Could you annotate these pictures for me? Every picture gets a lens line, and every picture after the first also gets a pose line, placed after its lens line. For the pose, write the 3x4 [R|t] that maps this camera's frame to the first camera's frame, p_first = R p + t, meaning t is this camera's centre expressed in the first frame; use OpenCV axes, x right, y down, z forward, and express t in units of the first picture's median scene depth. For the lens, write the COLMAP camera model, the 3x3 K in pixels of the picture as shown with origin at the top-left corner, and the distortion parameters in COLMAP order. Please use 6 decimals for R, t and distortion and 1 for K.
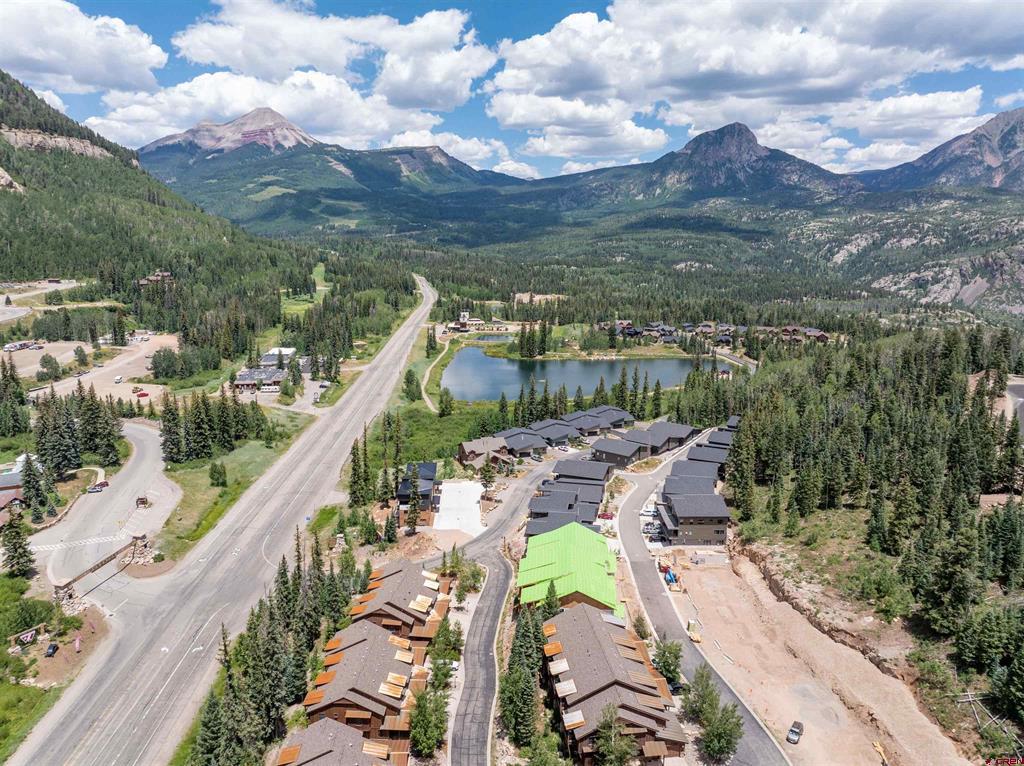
lens RADIAL K [[711.2, 0, 512.0], [0, 711.2, 383.0], [0, 0, 1]] dist [-0.039845, 0.008283]
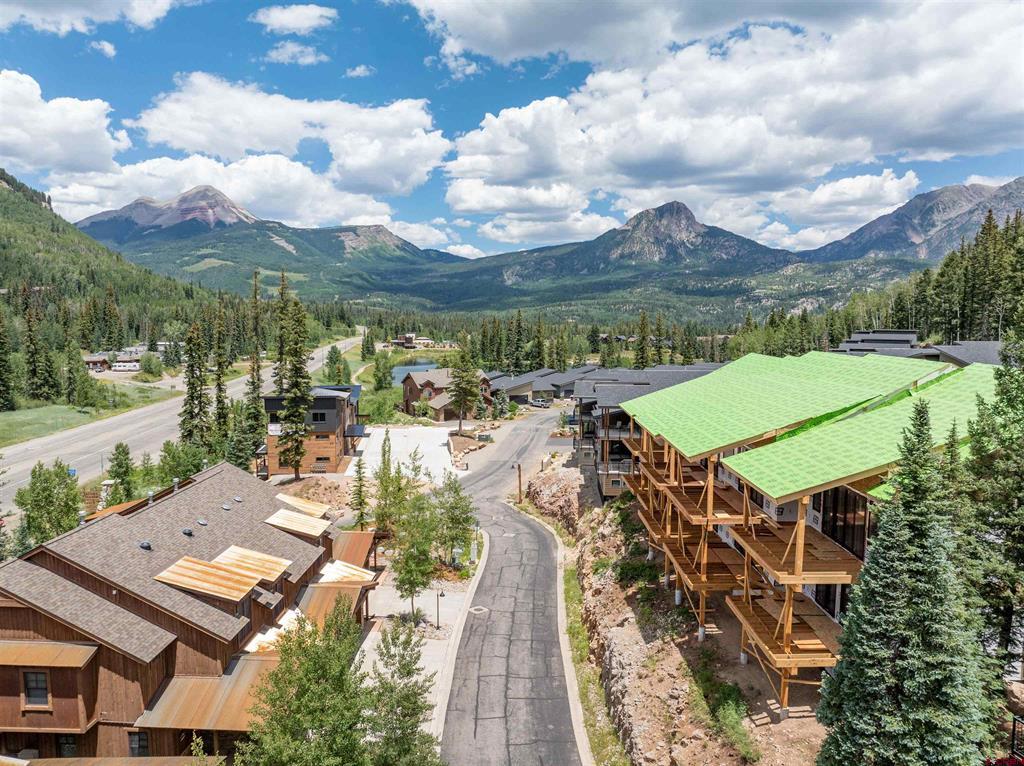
lens RADIAL K [[717.3, 0, 509.6], [0, 717.3, 380.8], [0, 0, 1]] dist [-0.040767, 0.004943]
pose [[0.997282, -0.012135, 0.072677, -0.015693], [0.020383, 0.993289, -0.113845, 0.075419], [-0.070807, 0.115016, 0.990837, 0.207634]]
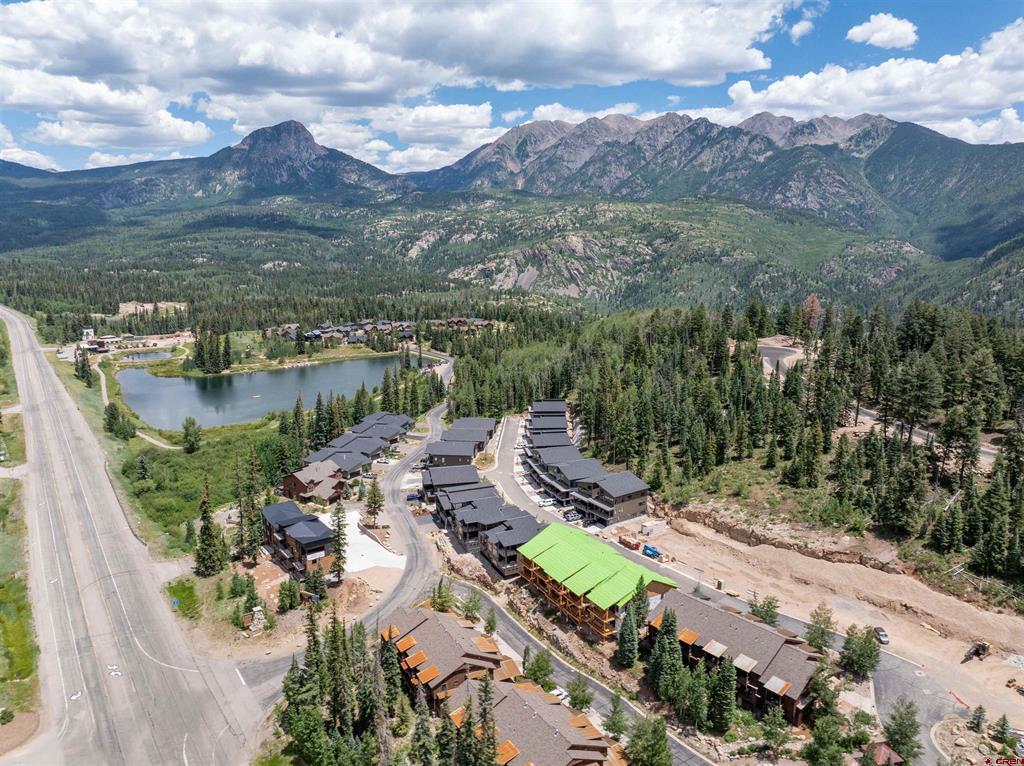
lens RADIAL K [[717.3, 0, 509.6], [0, 717.3, 380.8], [0, 0, 1]] dist [-0.040767, 0.004943]
pose [[0.833539, -0.115274, 0.540301, -0.148279], [0.116455, 0.992676, 0.032130, -0.012225], [-0.540047, 0.036140, 0.840858, 0.057036]]
